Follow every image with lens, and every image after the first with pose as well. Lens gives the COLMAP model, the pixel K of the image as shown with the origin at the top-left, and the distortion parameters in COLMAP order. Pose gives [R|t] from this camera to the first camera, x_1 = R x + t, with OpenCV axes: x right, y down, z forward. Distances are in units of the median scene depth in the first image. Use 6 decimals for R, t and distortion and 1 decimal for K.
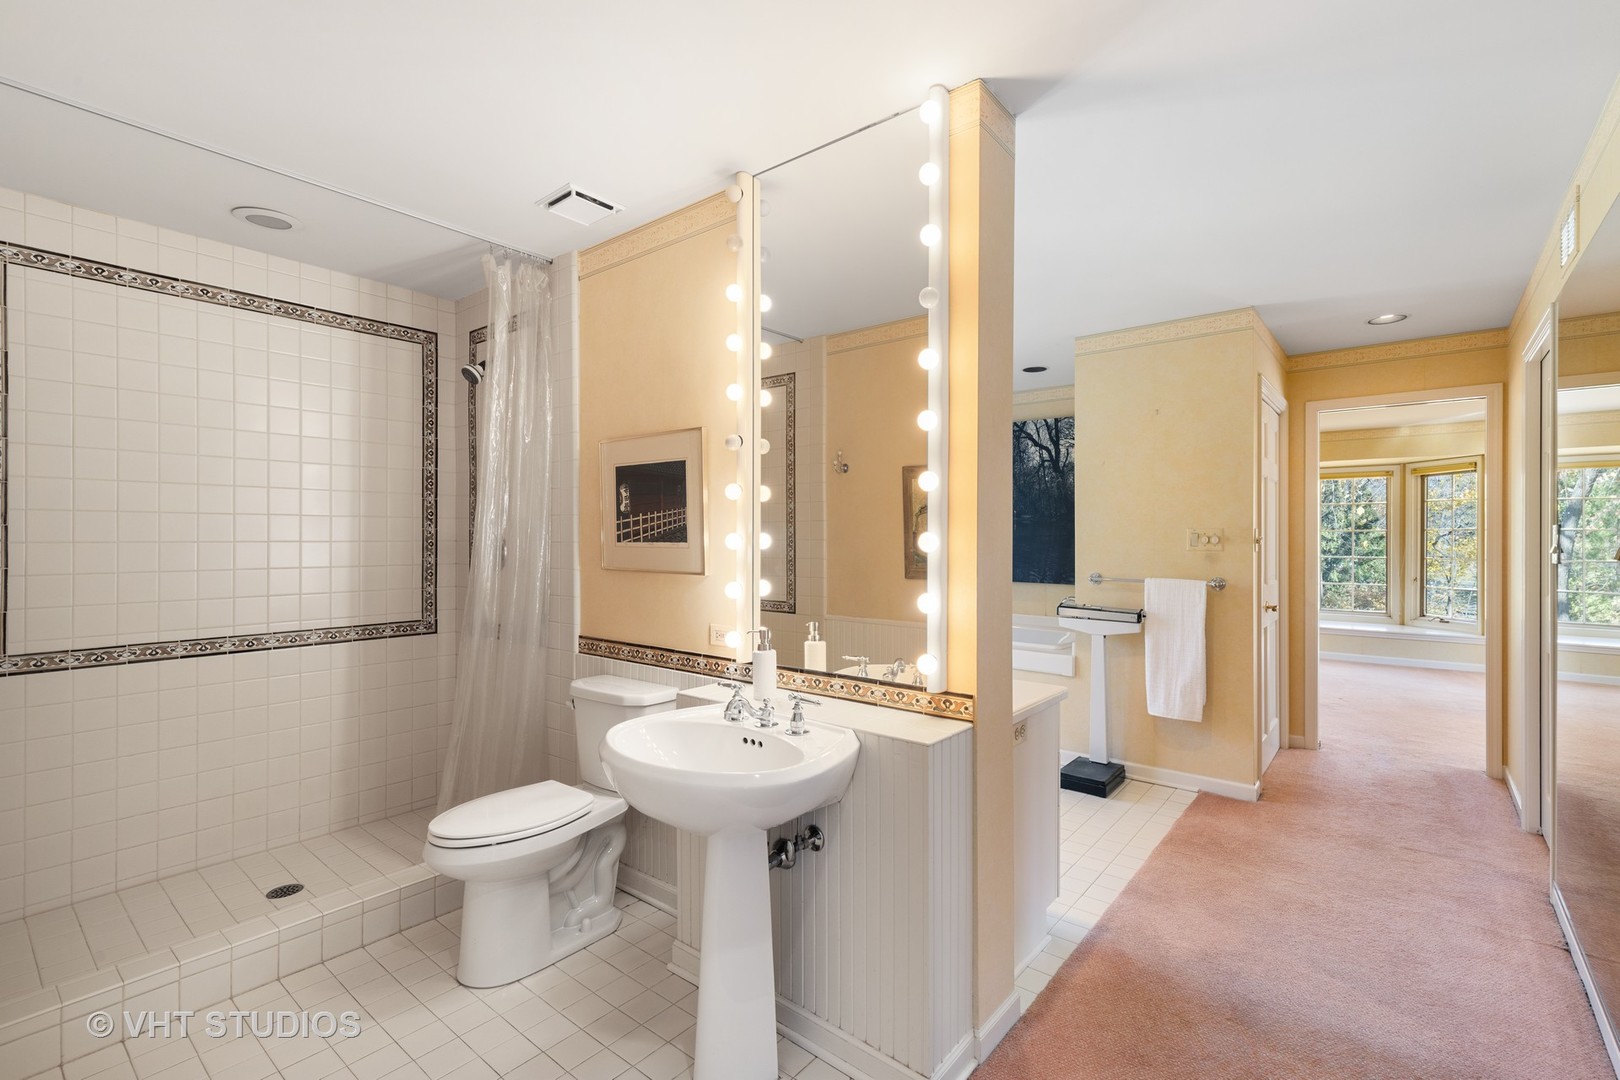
lens RADIAL K [[733.0, 0, 816.9], [0, 733.0, 538.1], [0, 0, 1]] dist [0.021970, -0.007250]
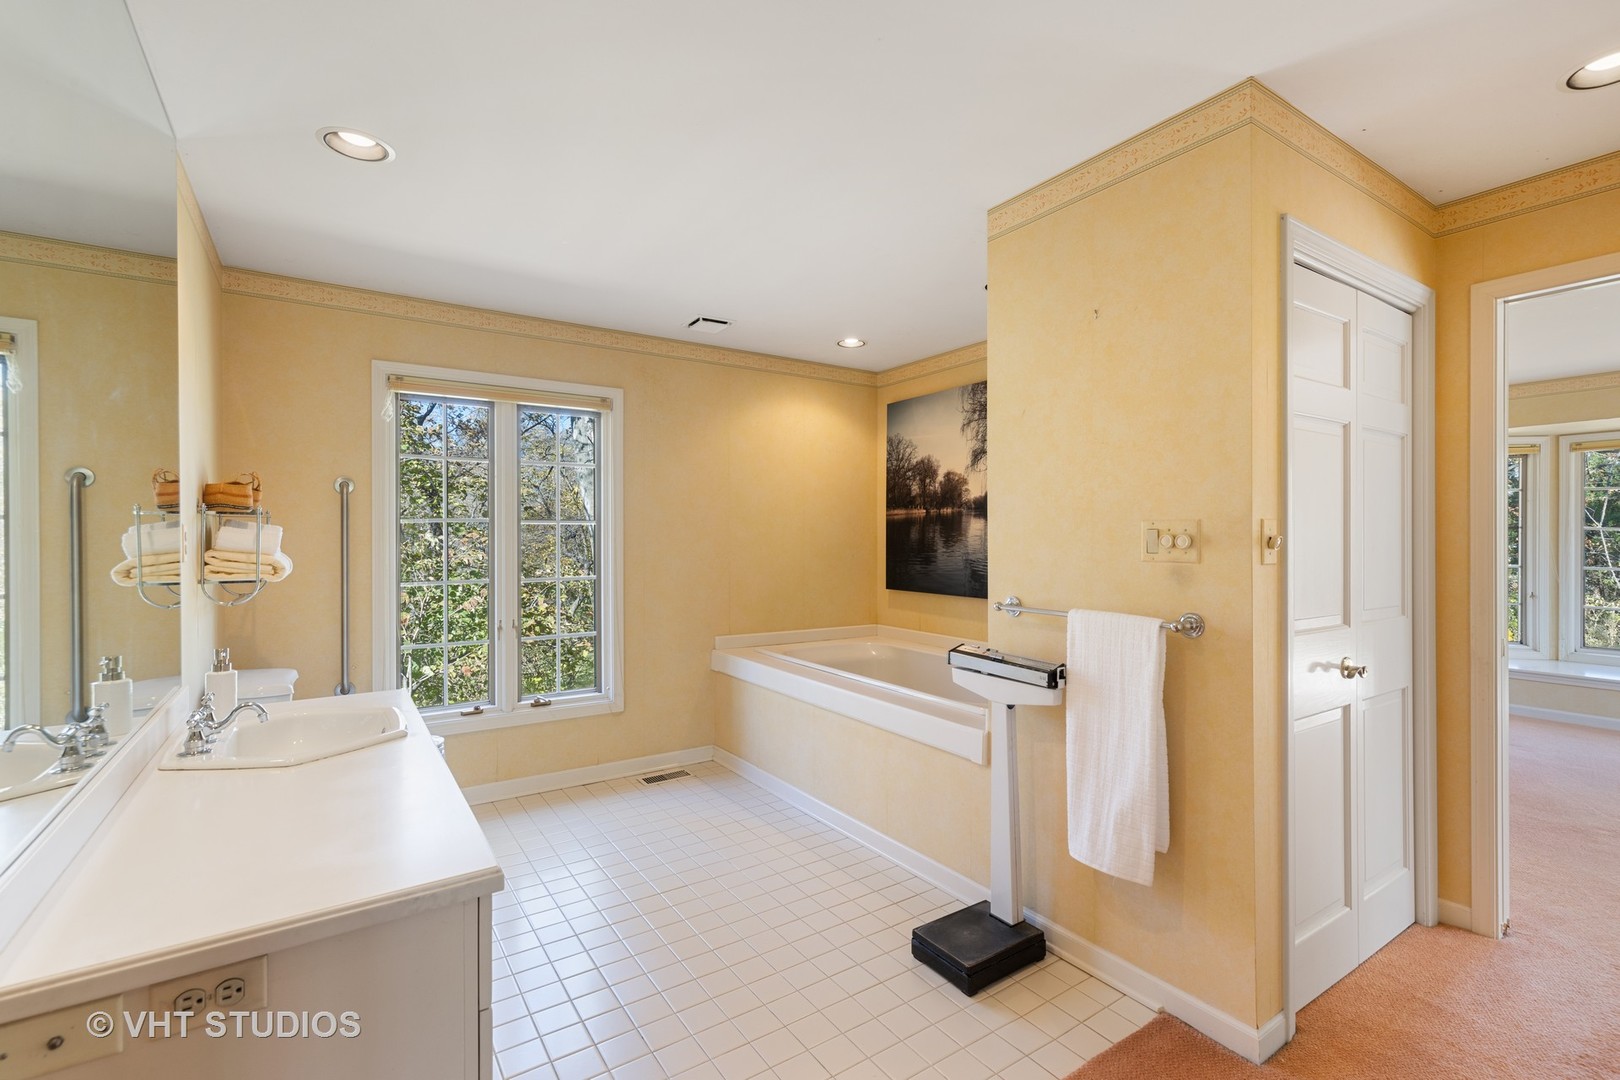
lens RADIAL K [[733.0, 0, 816.9], [0, 733.0, 538.1], [0, 0, 1]] dist [0.021970, -0.007250]
pose [[0.956912, -0.001631, -0.290374, 0.425906], [0.000890, 0.999996, -0.002684, 0.001246], [0.290377, 0.002310, 0.956910, 0.404913]]
